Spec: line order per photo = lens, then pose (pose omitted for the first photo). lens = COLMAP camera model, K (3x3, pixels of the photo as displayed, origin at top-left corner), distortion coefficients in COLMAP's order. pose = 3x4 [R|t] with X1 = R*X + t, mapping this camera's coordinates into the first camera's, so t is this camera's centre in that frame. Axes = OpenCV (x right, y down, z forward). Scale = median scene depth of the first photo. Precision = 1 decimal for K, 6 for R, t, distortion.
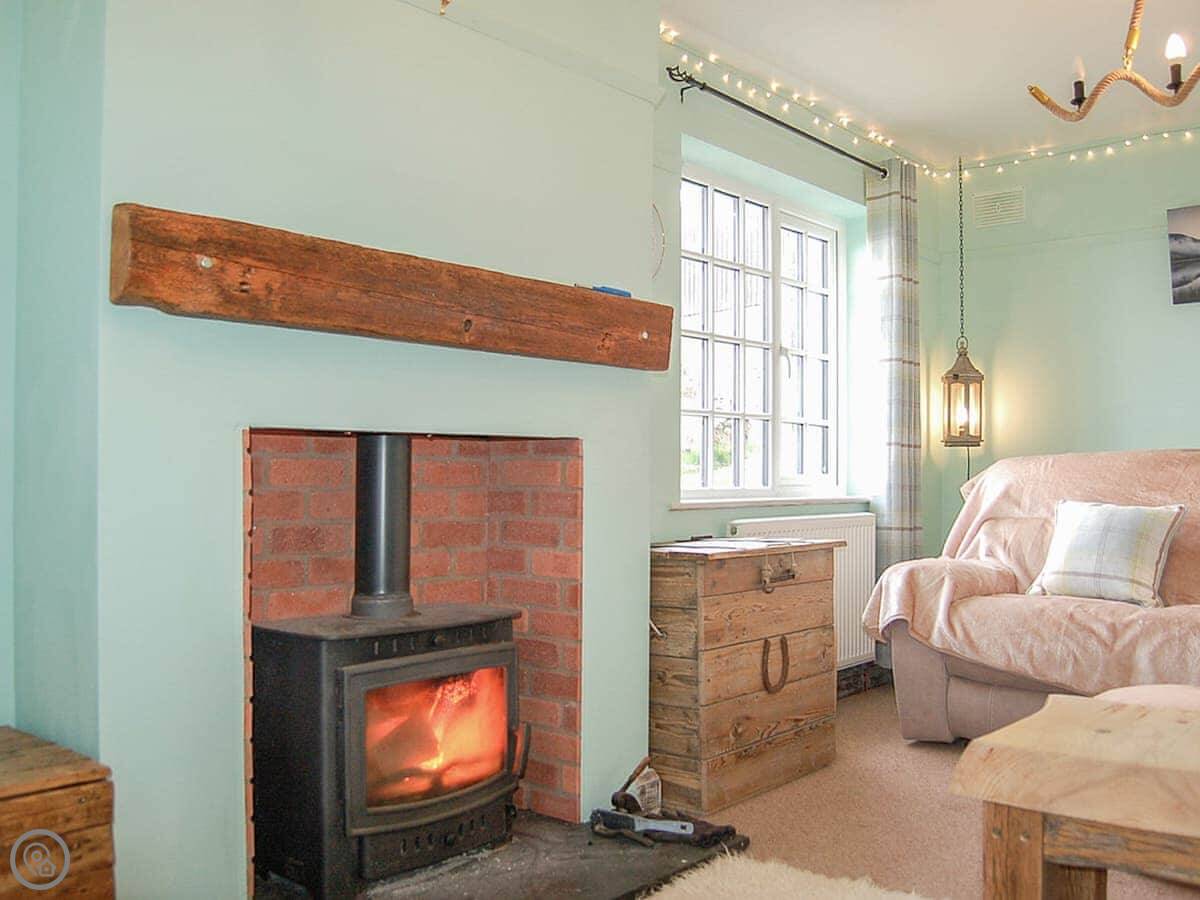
lens RADIAL K [[1104.1, 0, 597.5], [0, 1104.1, 452.7], [0, 0, 1]] dist [-0.070836, 0.000000]
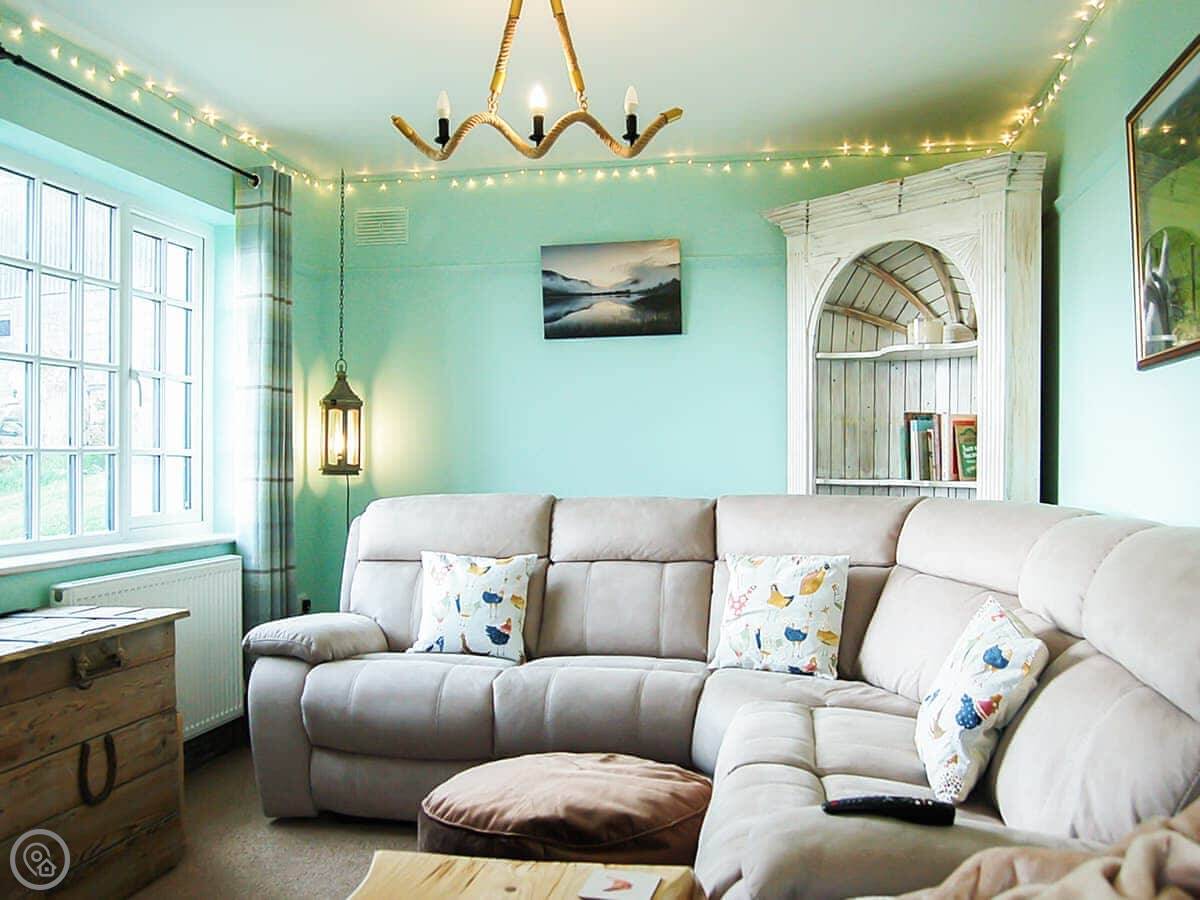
lens RADIAL K [[1104.1, 0, 600.0], [0, 1104.1, 455.4], [0, 0, 1]] dist [-0.070836, 0.000000]
pose [[0.865531, -0.000897, 0.500854, 0.059336], [-0.006947, 0.999881, 0.013796, -0.044784], [-0.500807, -0.015420, 0.865422, 0.073345]]
